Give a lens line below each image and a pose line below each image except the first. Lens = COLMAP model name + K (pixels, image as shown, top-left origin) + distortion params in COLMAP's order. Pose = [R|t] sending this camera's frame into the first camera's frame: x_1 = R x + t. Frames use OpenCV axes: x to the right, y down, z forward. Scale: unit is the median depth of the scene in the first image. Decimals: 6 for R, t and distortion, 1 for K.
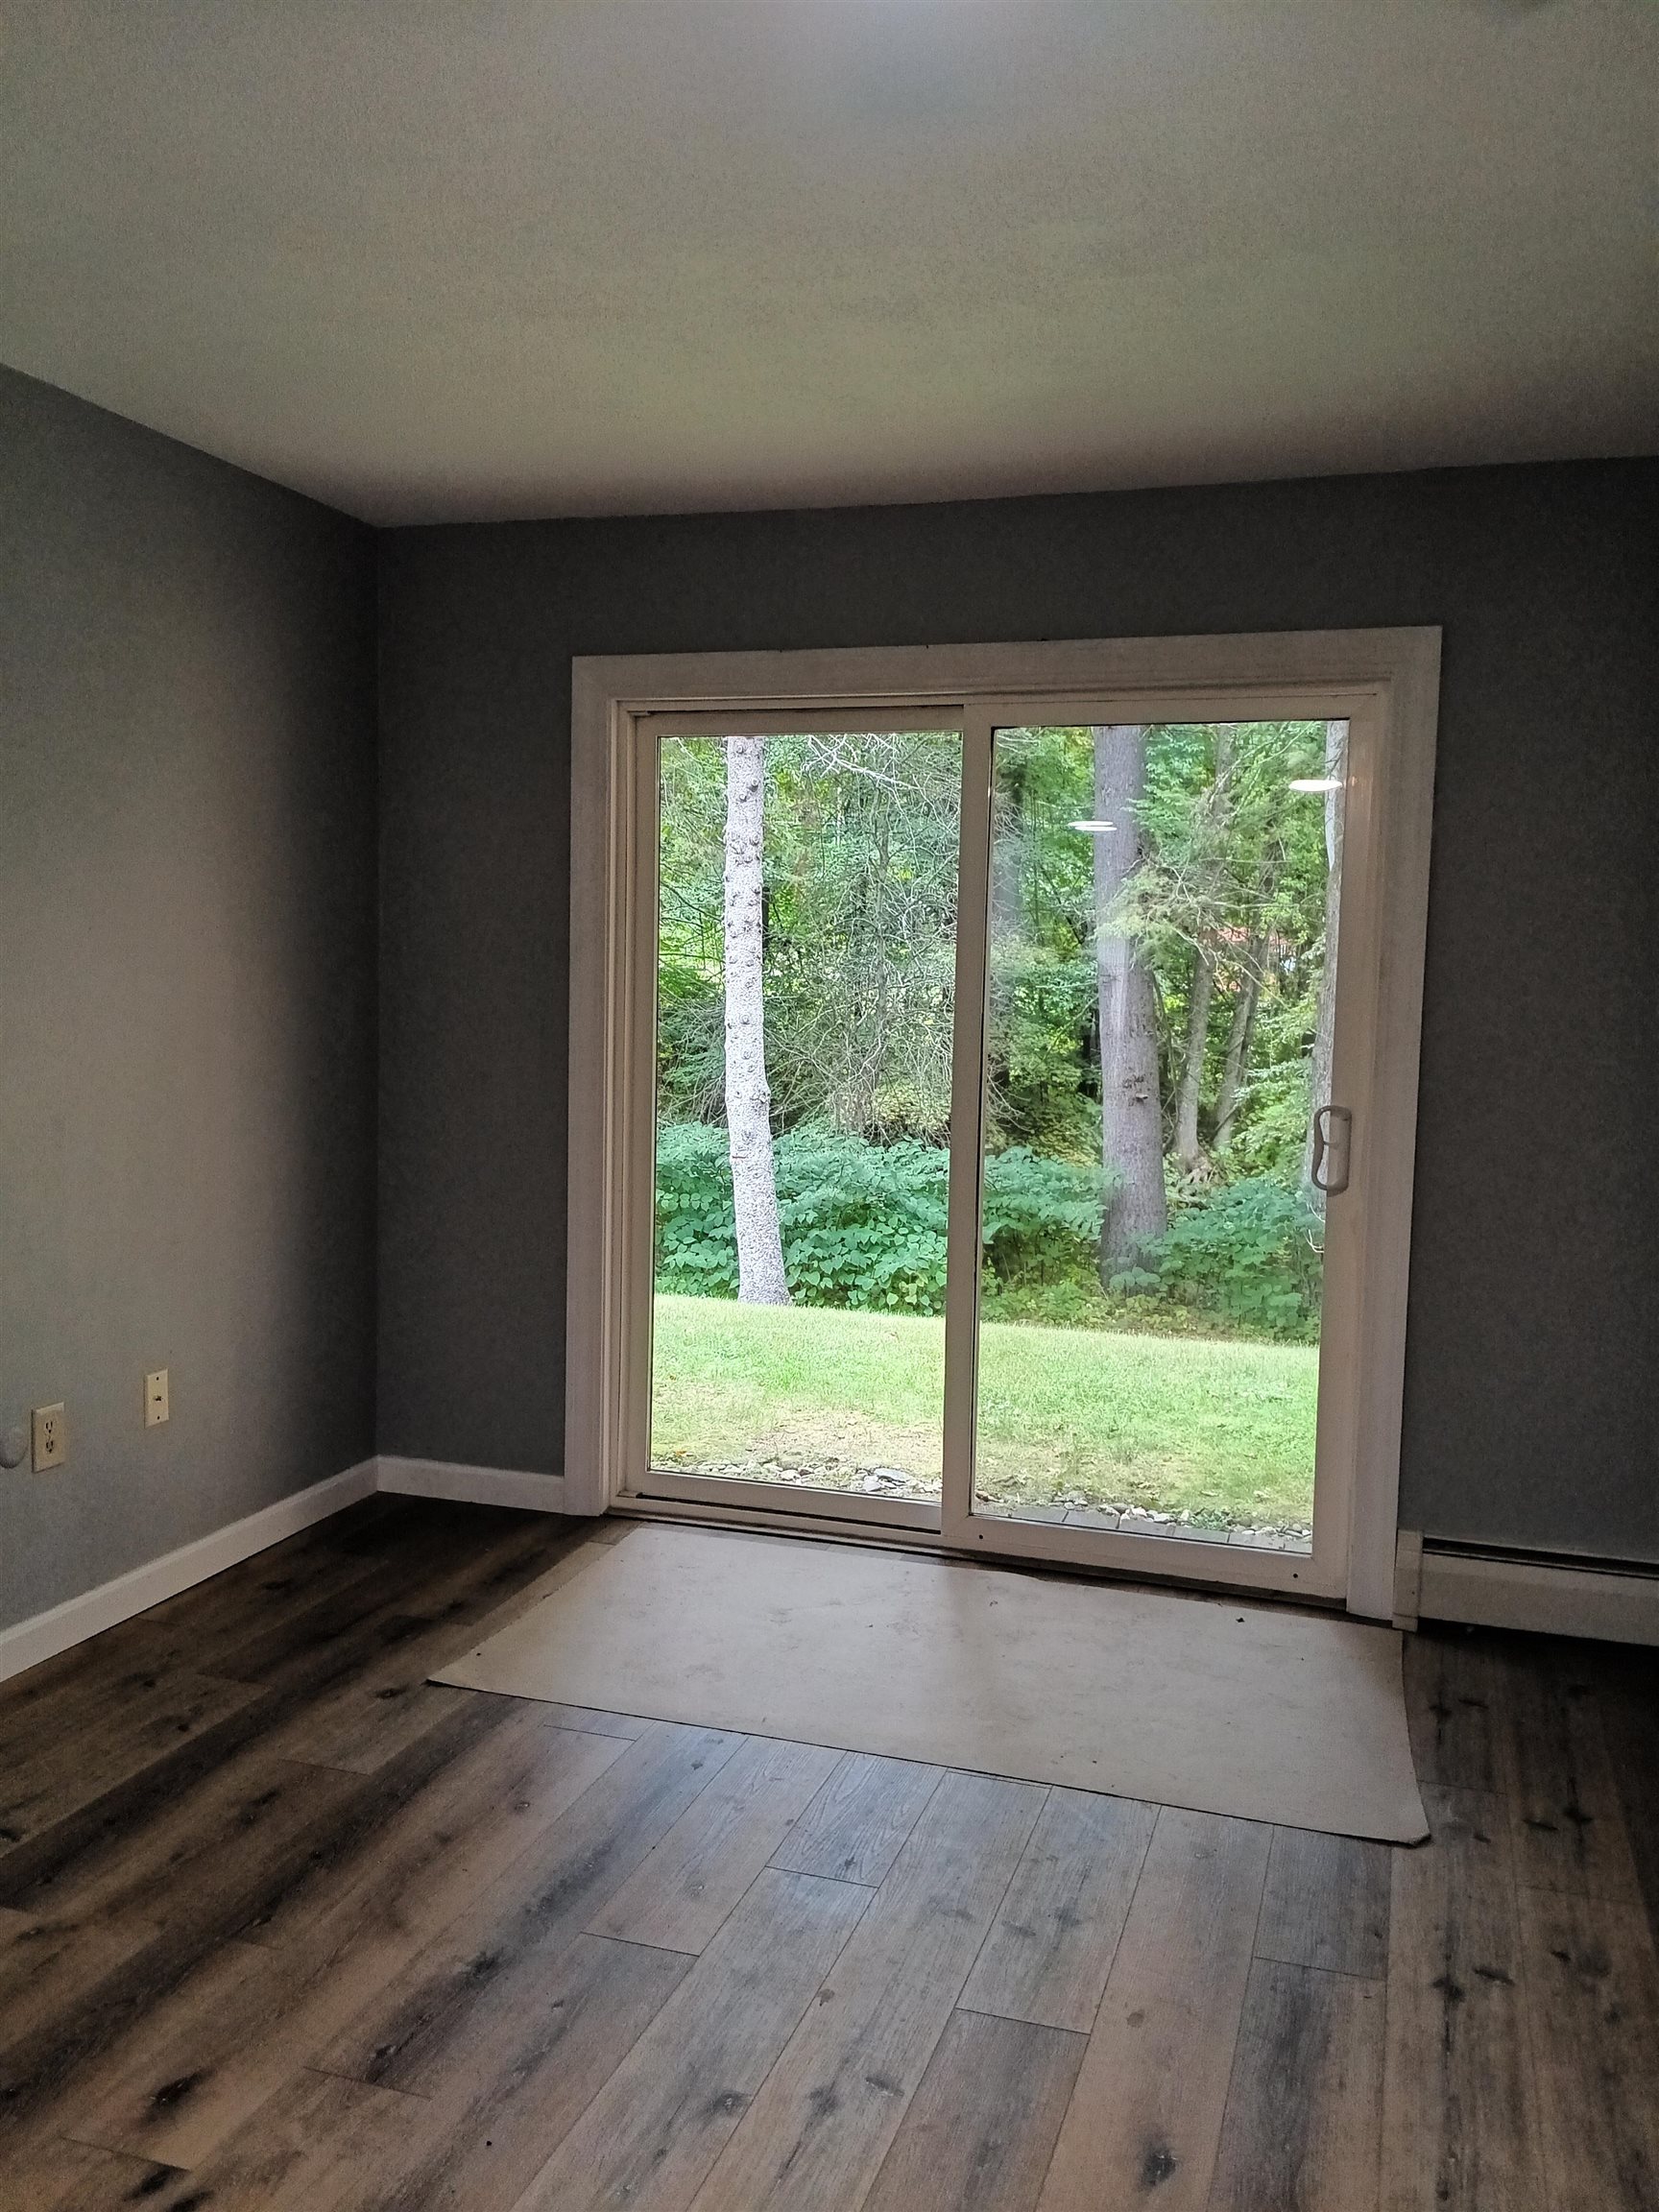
lens RADIAL K [[1796.5, 0, 861.0], [0, 1796.5, 1103.0], [0, 0, 1]] dist [0.051502, -0.072532]
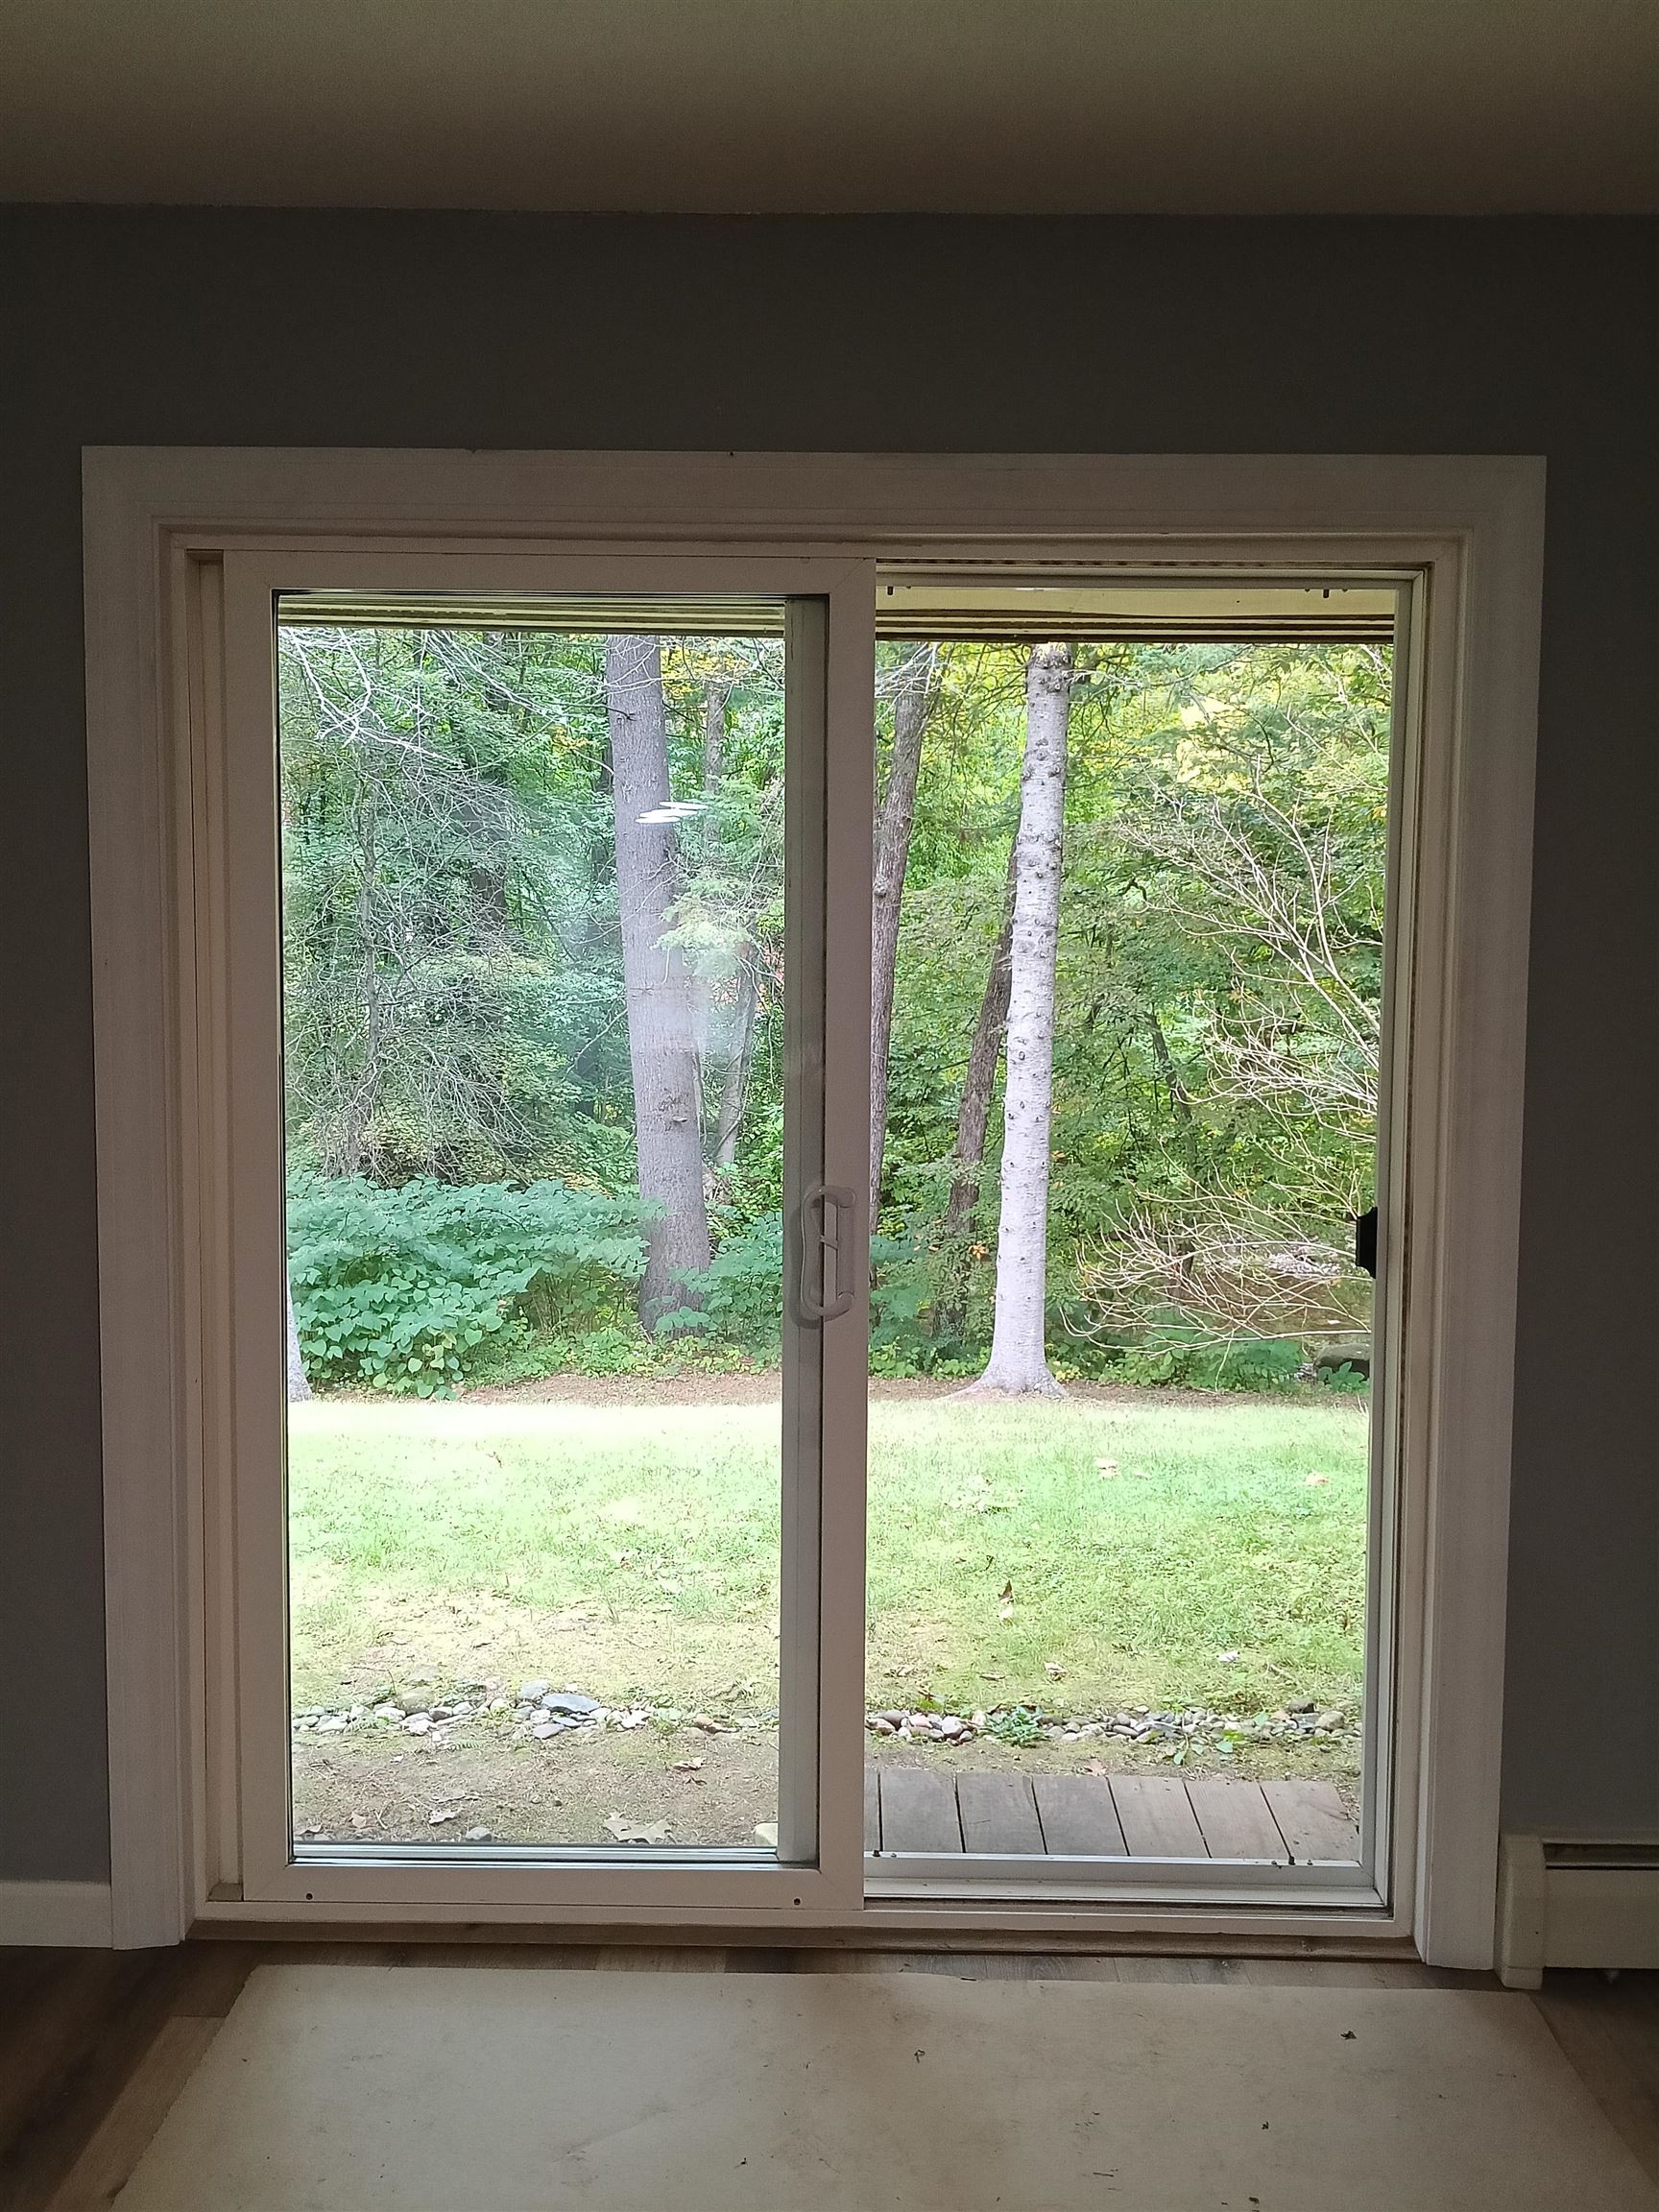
lens RADIAL K [[1796.5, 0, 861.0], [0, 1796.5, 1103.0], [0, 0, 1]] dist [0.051502, -0.072532]
pose [[0.955994, -0.032088, 0.291625, -0.026414], [0.033898, 0.999425, -0.001156, -0.008875], [-0.291420, 0.010991, 0.956532, 0.104748]]
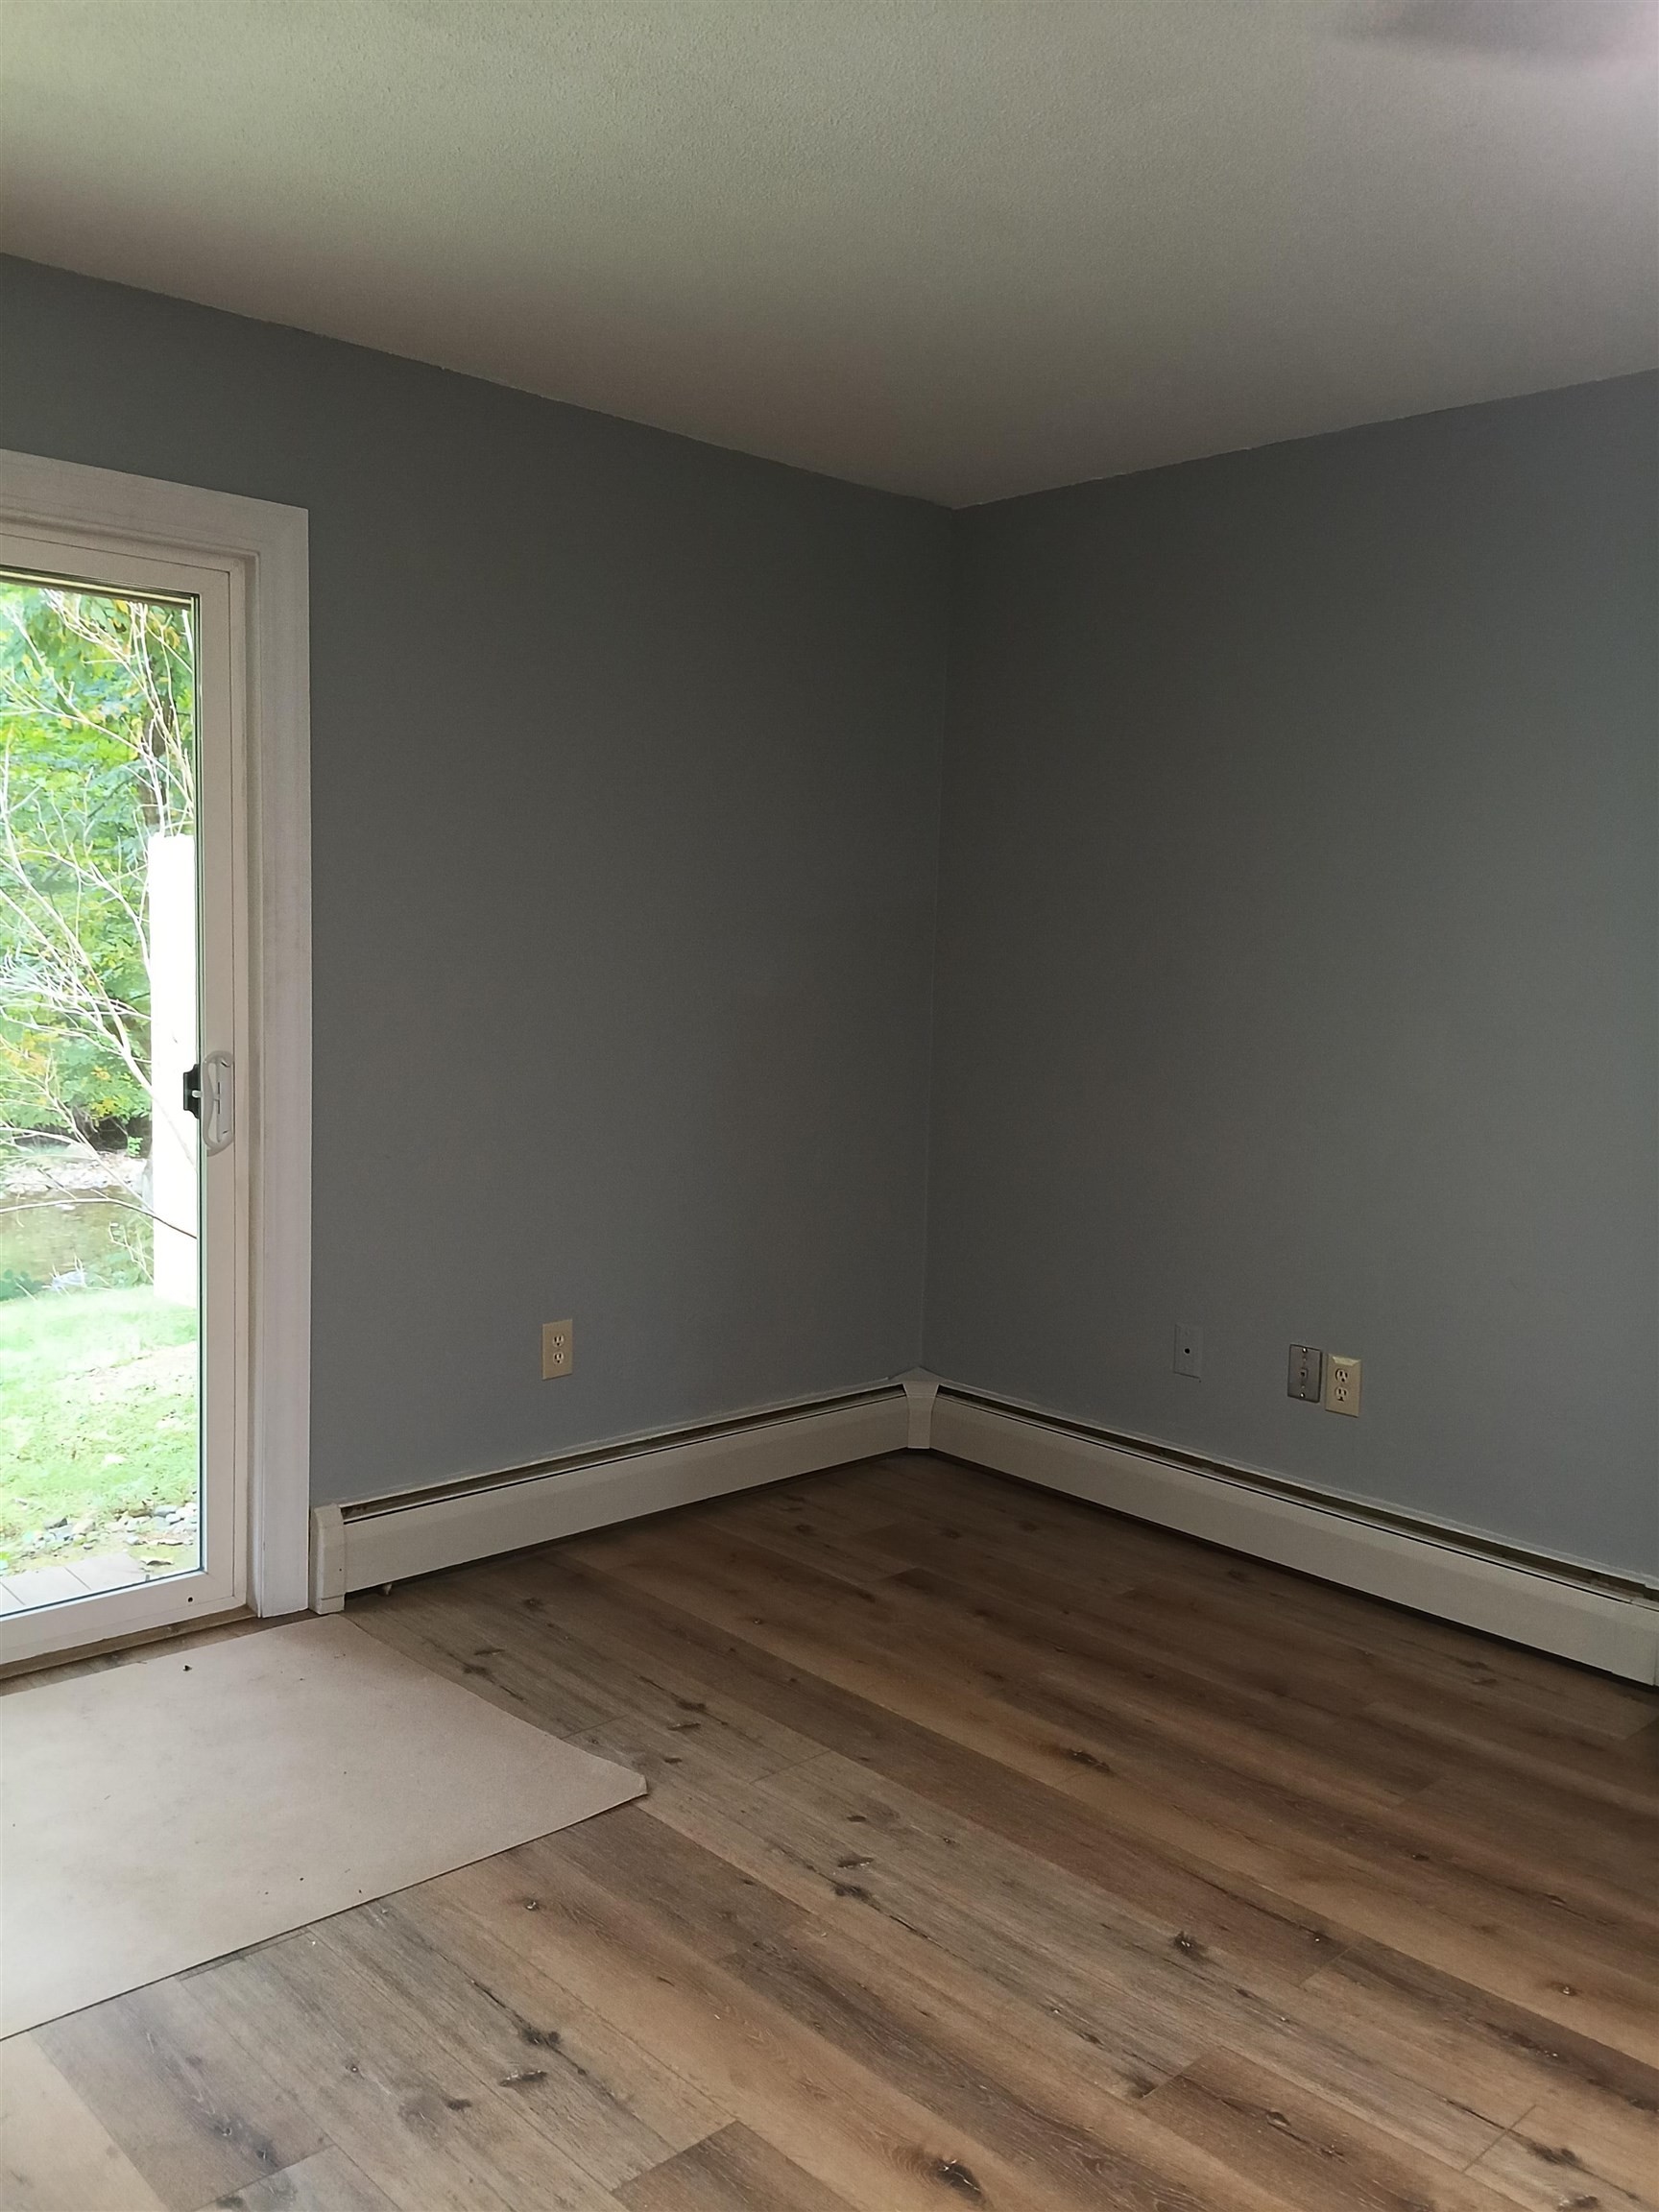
lens RADIAL K [[1795.4, 0, 834.6], [0, 1795.4, 1111.5], [0, 0, 1]] dist [0.085960, -0.142232]
pose [[0.488985, -0.099325, 0.866619, -0.084132], [0.046675, 0.995052, 0.087709, -0.007820], [-0.871042, -0.002439, 0.491202, 0.076921]]
